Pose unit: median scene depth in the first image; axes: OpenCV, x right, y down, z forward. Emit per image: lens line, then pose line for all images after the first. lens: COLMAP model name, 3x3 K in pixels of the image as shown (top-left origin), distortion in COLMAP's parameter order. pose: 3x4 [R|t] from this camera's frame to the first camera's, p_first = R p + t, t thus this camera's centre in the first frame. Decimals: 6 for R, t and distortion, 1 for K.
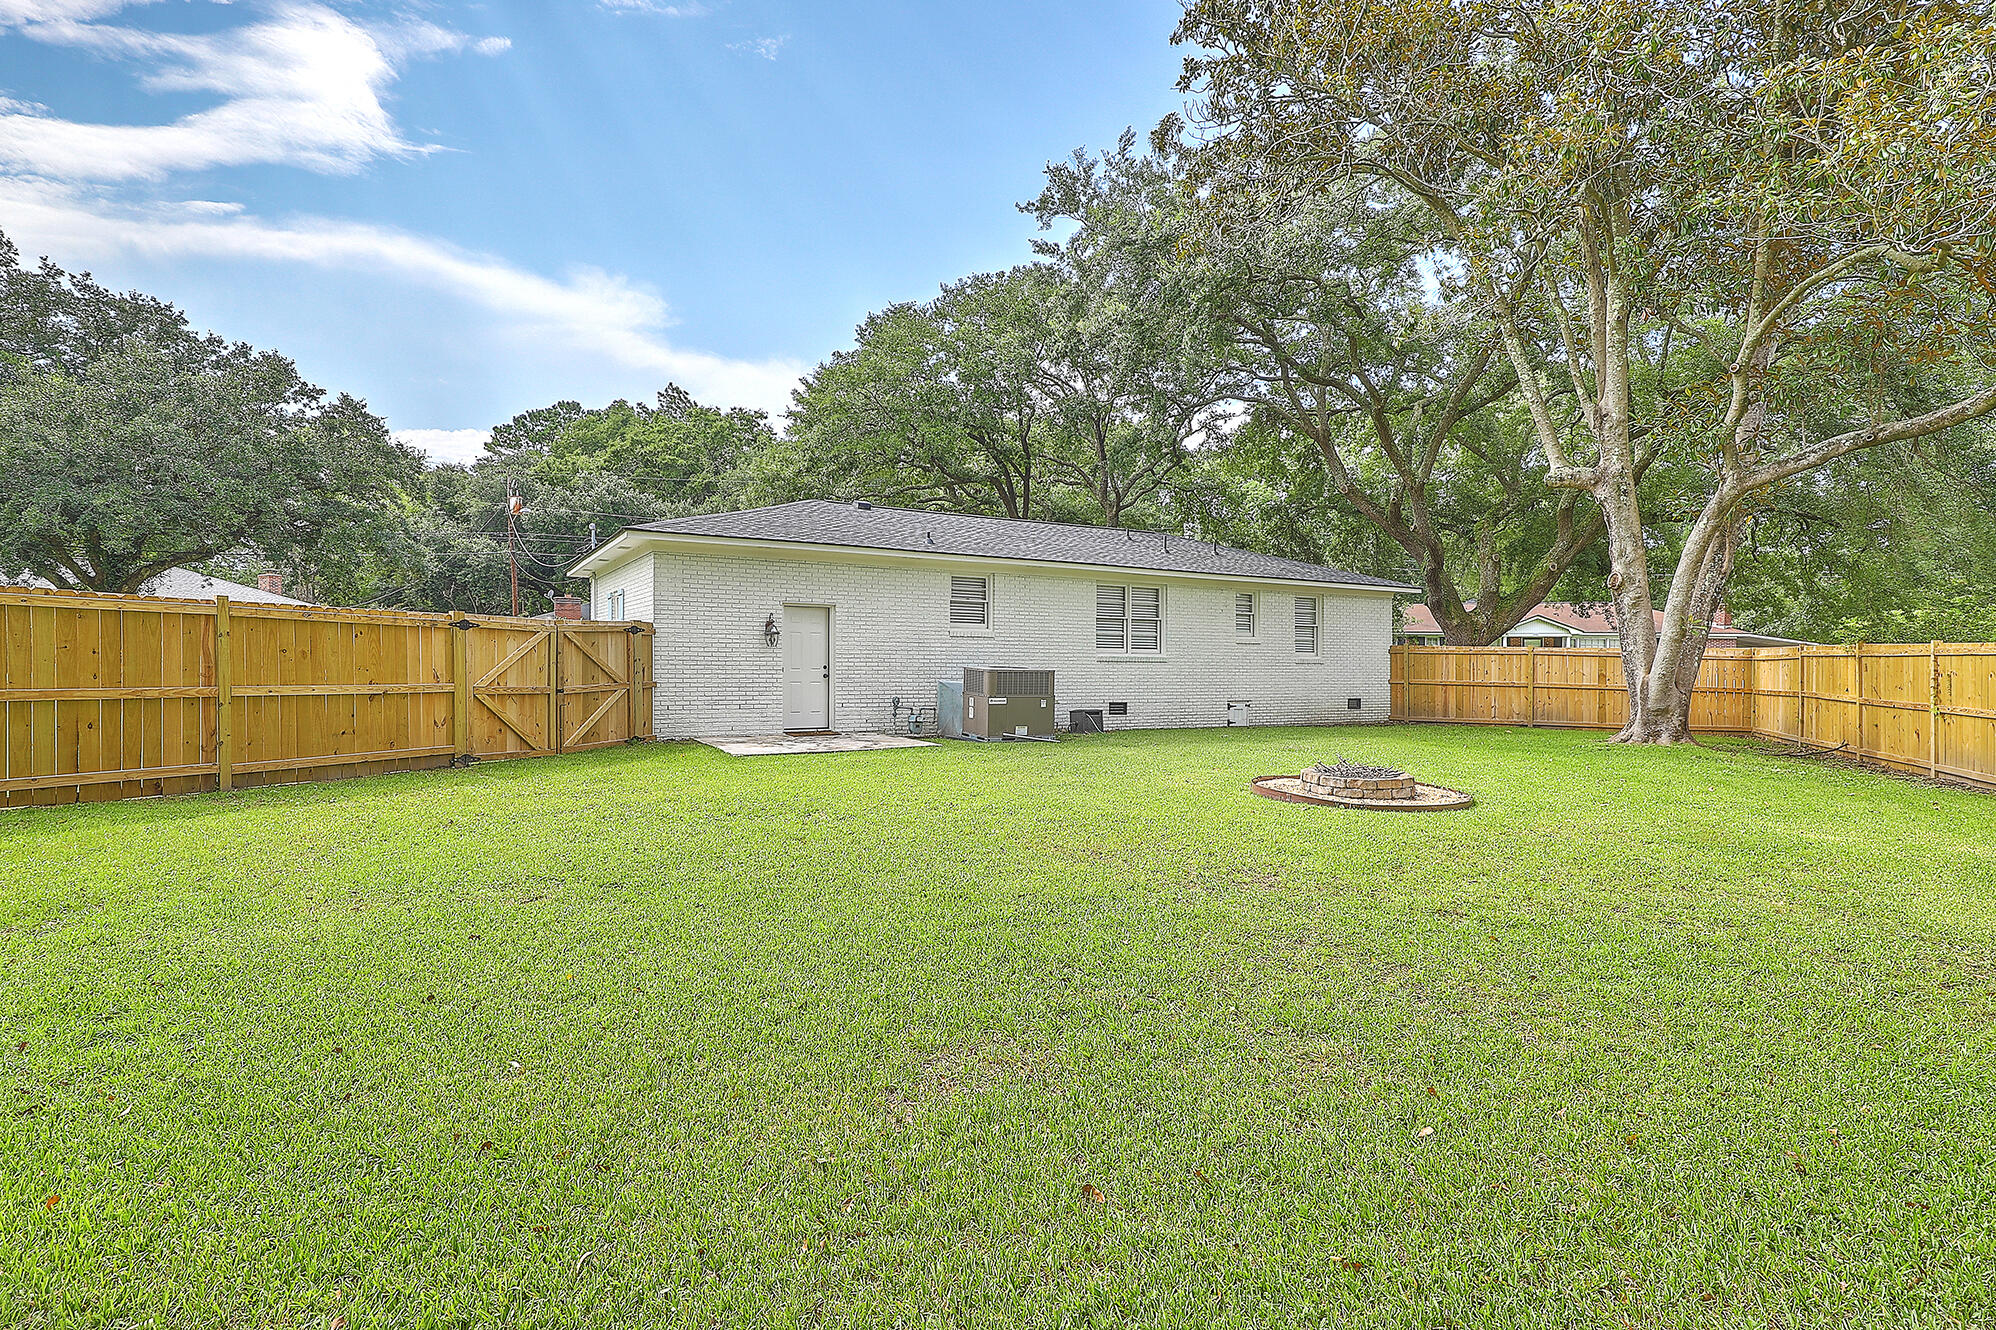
lens RADIAL K [[901.8, 0, 1003.4], [0, 901.8, 667.3], [0, 0, 1]] dist [0.005065, -0.002247]
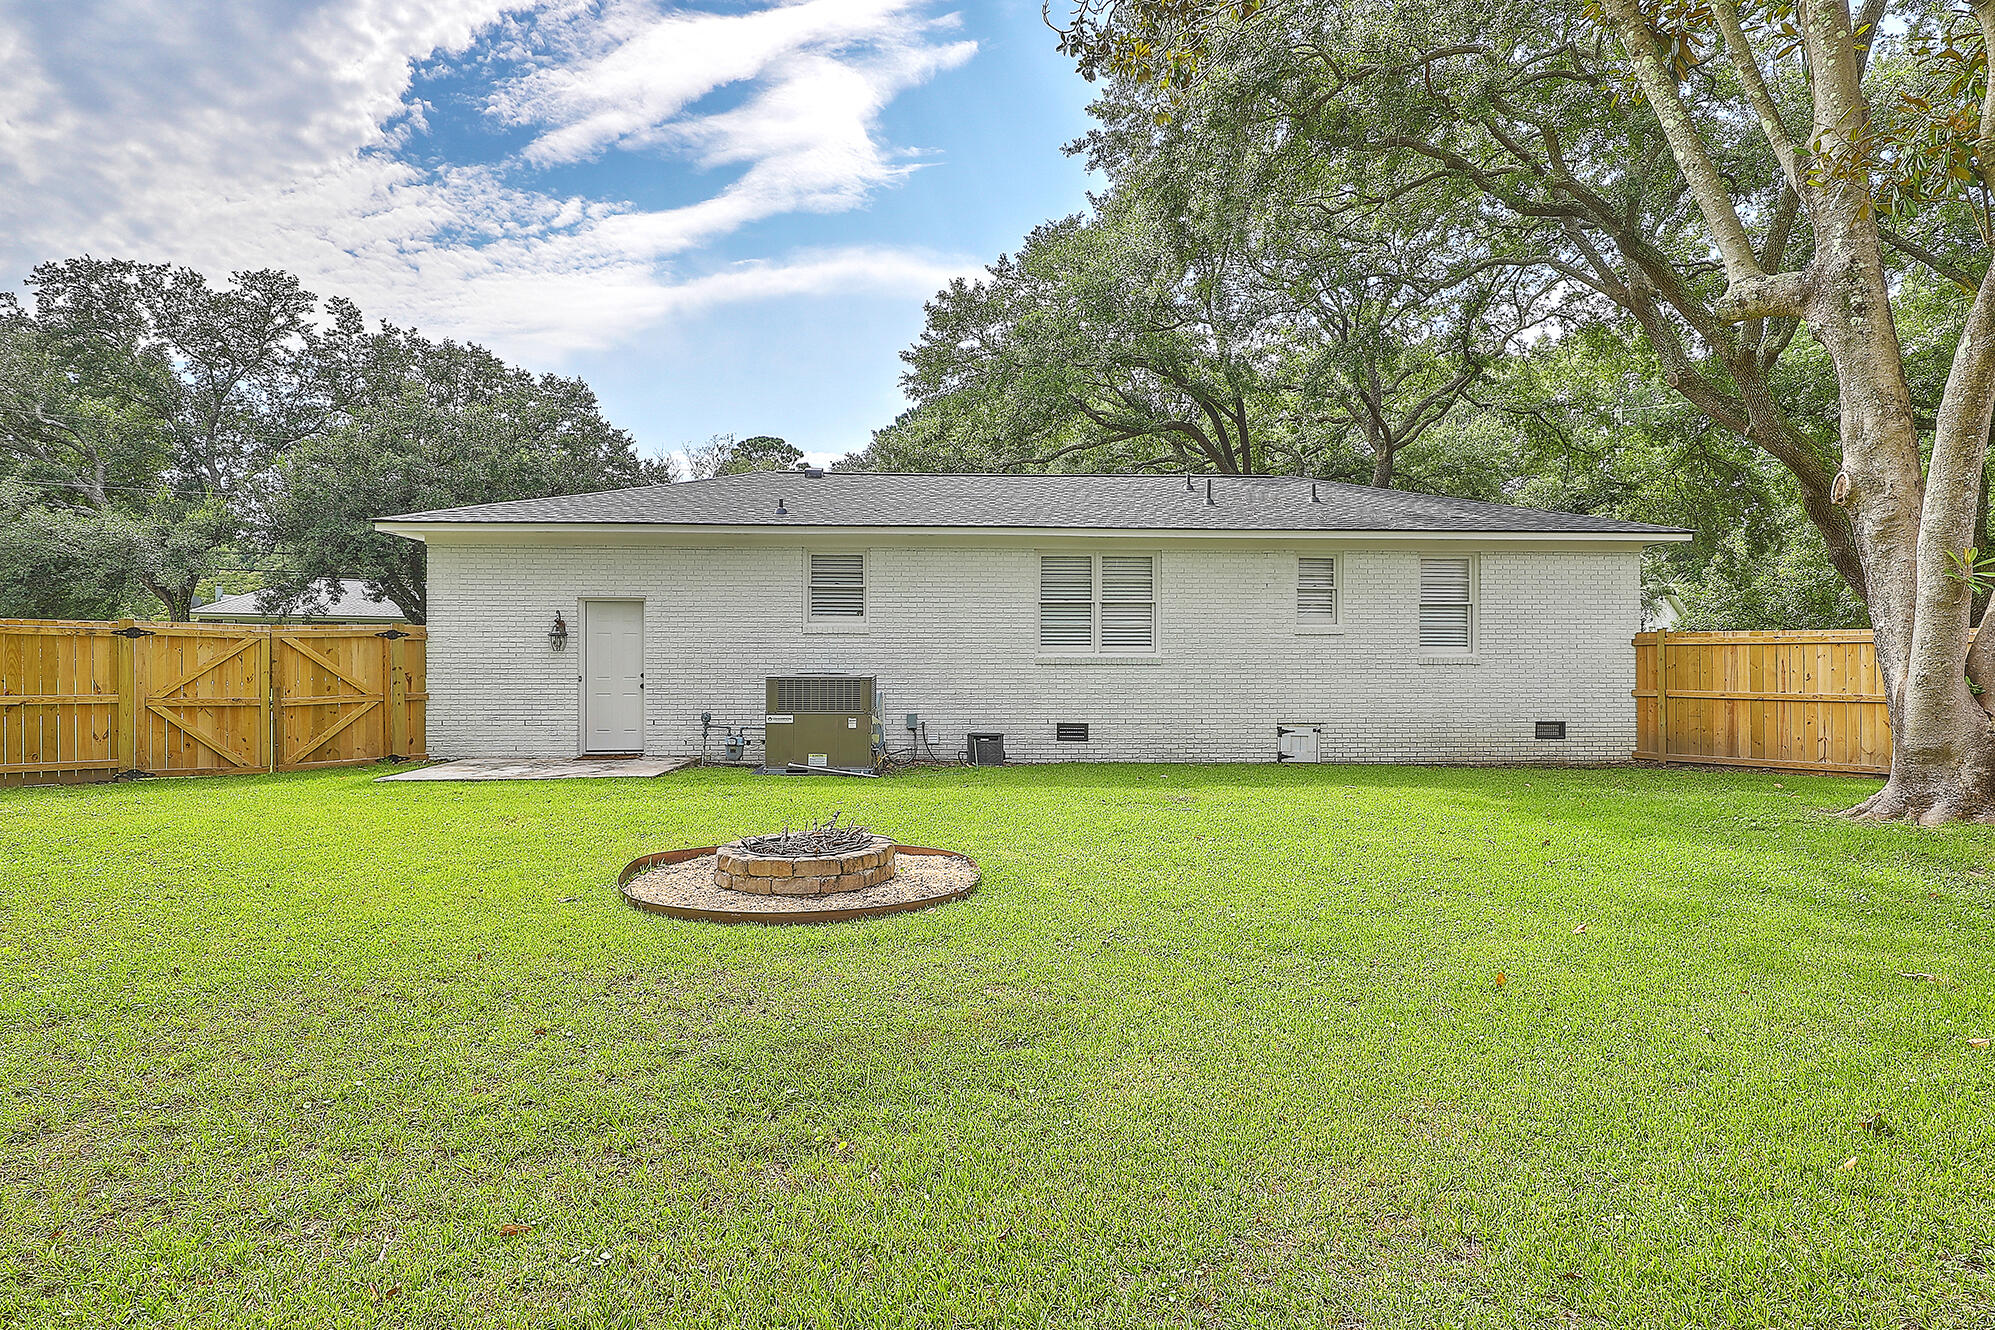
lens RADIAL K [[1092.7, 0, 1014.6], [0, 1092.7, 668.0], [0, 0, 1]] dist [-0.003424, -0.000595]
pose [[0.899262, -0.010758, -0.437279, 0.527204], [0.006575, 0.999917, -0.011079, 0.006084], [0.437362, 0.007088, 0.899258, 0.262750]]
